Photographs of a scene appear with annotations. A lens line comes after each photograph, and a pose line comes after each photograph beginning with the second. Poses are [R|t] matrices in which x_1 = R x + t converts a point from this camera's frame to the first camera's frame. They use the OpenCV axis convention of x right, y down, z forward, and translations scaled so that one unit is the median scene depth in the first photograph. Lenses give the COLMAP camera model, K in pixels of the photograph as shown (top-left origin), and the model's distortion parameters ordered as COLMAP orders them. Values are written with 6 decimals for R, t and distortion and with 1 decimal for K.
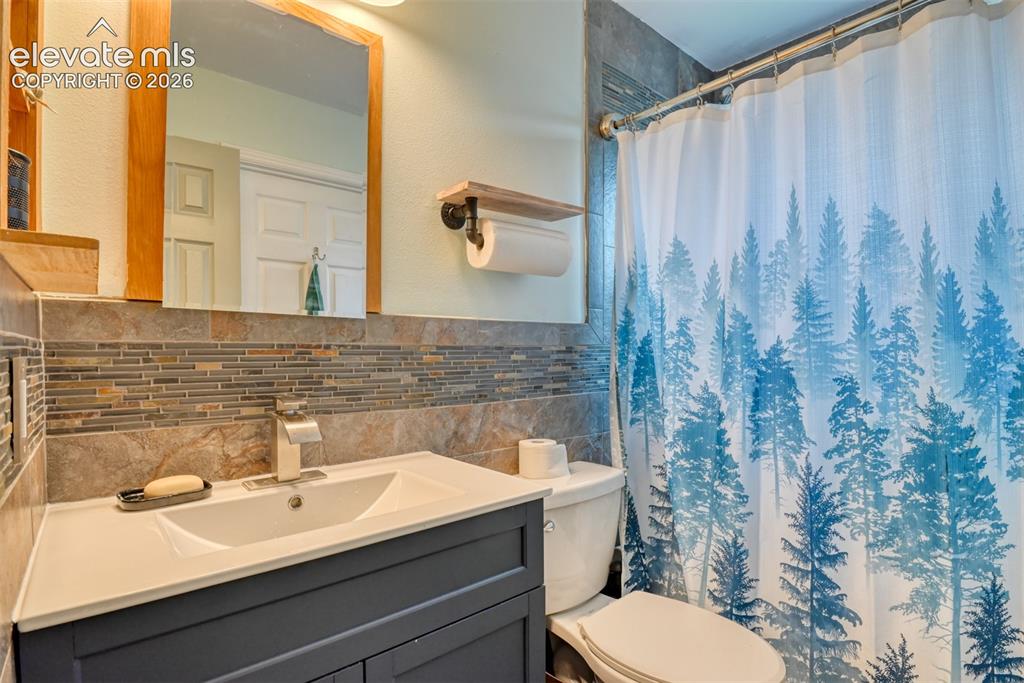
lens RADIAL K [[504.2, 0, 515.4], [0, 504.2, 346.8], [0, 0, 1]] dist [0.000320, -0.018075]
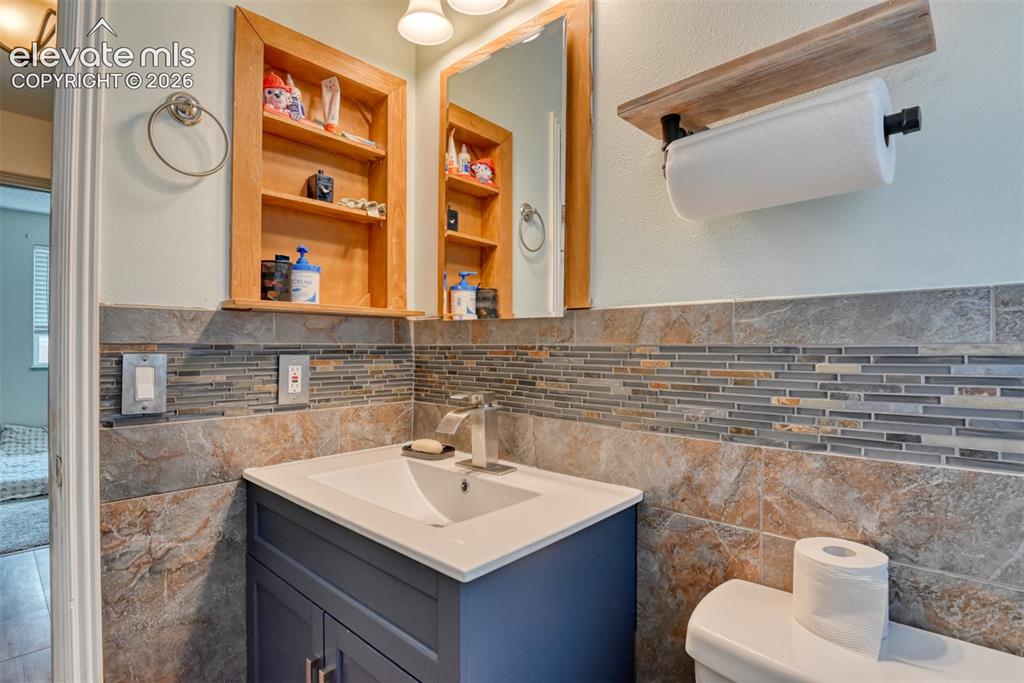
lens RADIAL K [[504.2, 0, 515.4], [0, 504.2, 346.8], [0, 0, 1]] dist [0.000320, -0.018075]
pose [[0.126617, -0.005597, -0.991936, 0.539450], [0.000704, 0.999984, -0.005552, 0.002822], [0.991951, 0.000004, 0.126619, 0.744834]]
